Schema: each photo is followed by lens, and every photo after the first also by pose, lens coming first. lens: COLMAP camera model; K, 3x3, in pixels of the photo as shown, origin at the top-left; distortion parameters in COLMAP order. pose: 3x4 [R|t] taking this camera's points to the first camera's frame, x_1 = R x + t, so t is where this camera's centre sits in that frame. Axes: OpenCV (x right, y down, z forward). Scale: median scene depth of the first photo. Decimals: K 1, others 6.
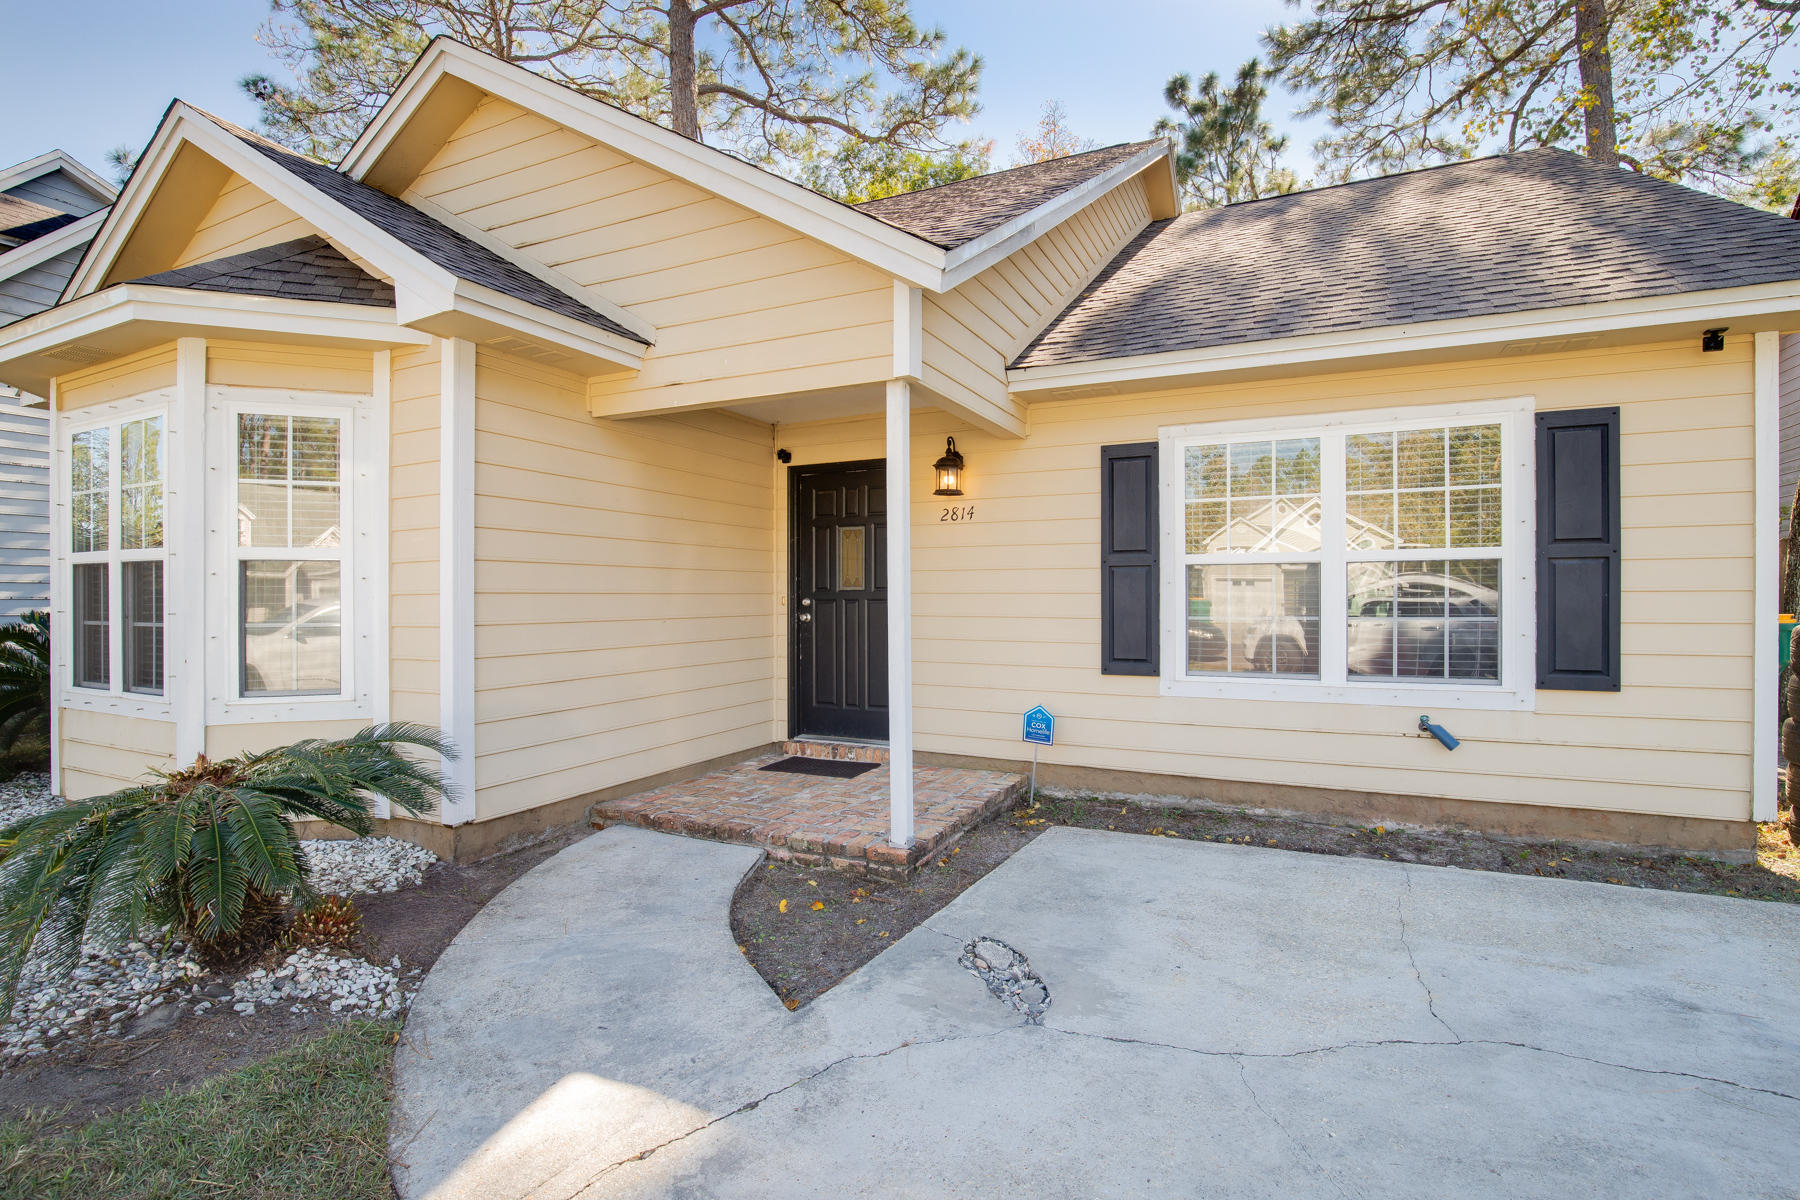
lens RADIAL K [[836.6, 0, 901.2], [0, 836.6, 596.7], [0, 0, 1]] dist [-0.026059, 0.000138]
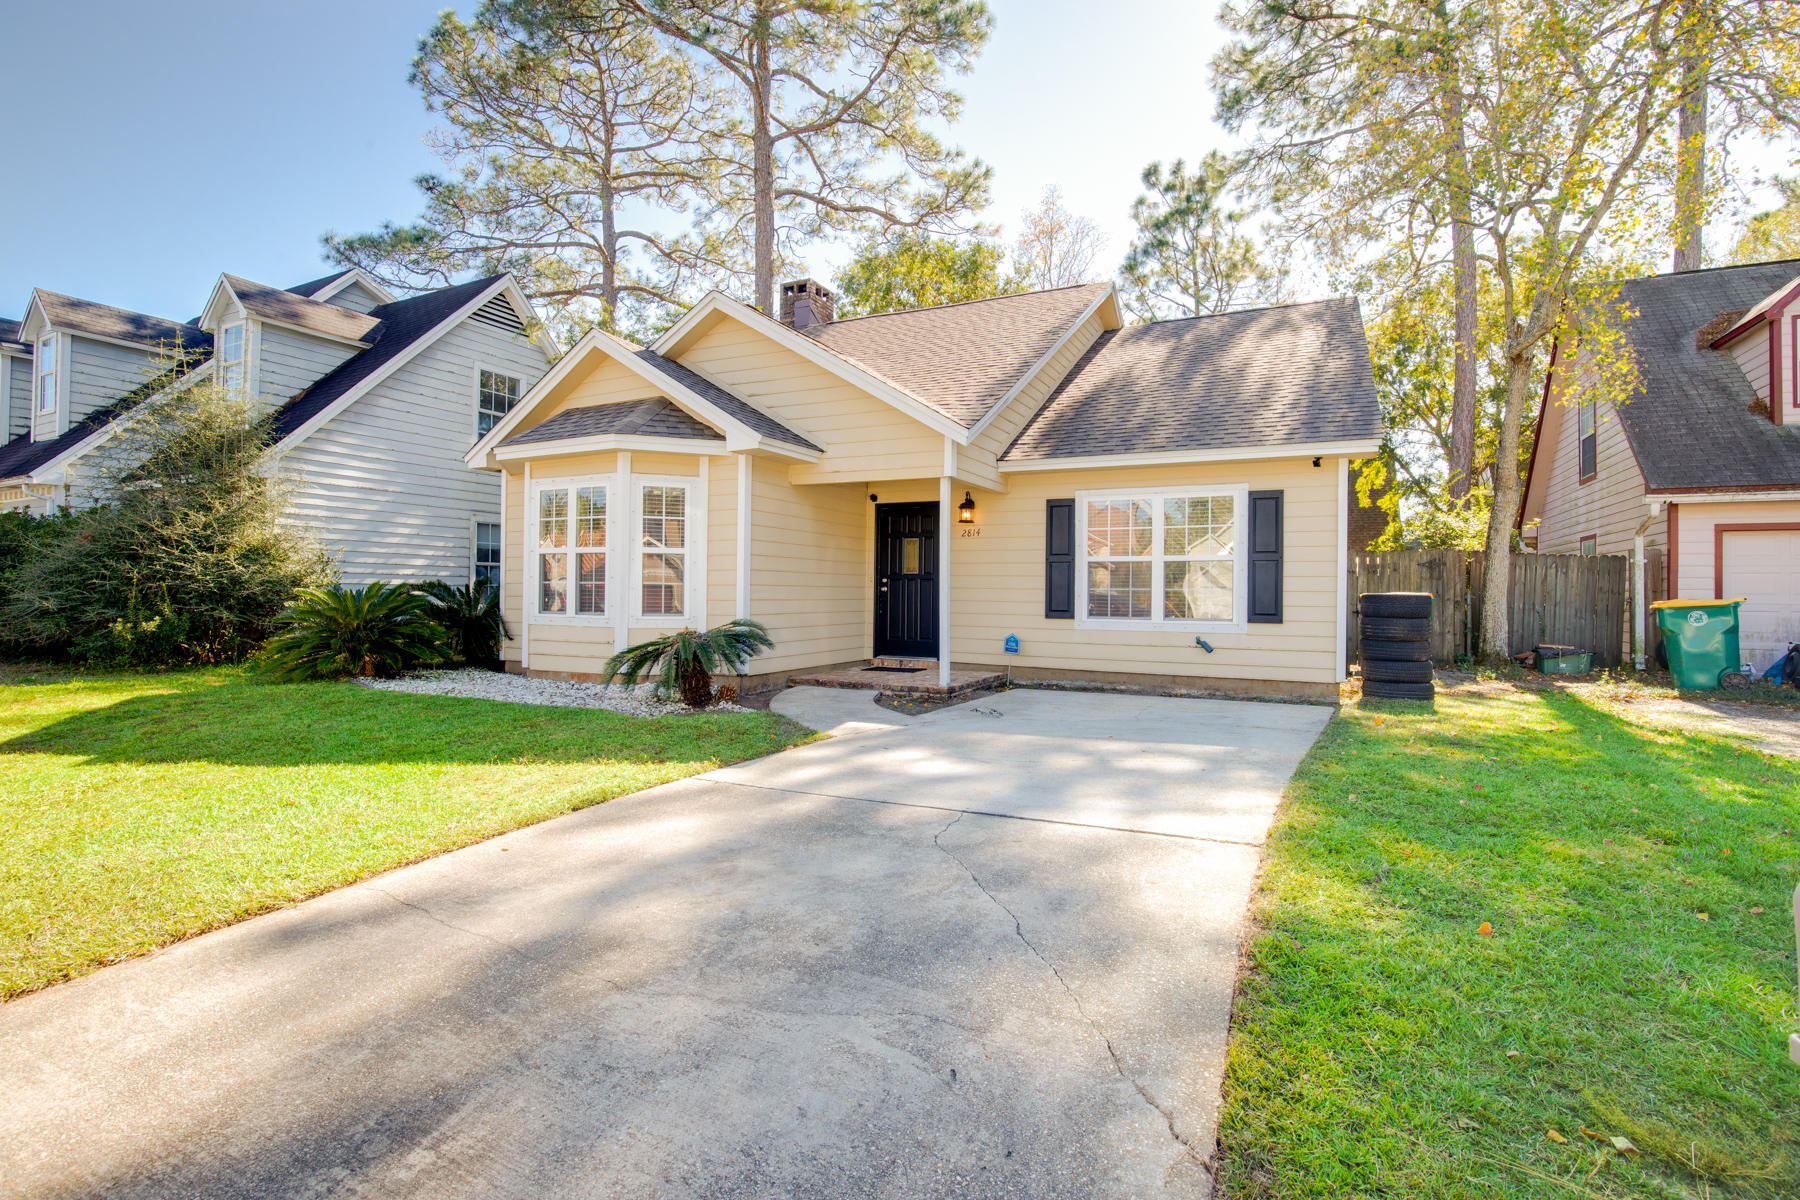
lens RADIAL K [[820.1, 0, 901.5], [0, 820.1, 592.9], [0, 0, 1]] dist [-0.019955, -0.000087]
pose [[0.999859, 0.013402, -0.010097, -0.066834], [-0.013404, 0.999910, -0.000047, 0.036128], [0.010096, 0.000183, 0.999949, -0.824551]]
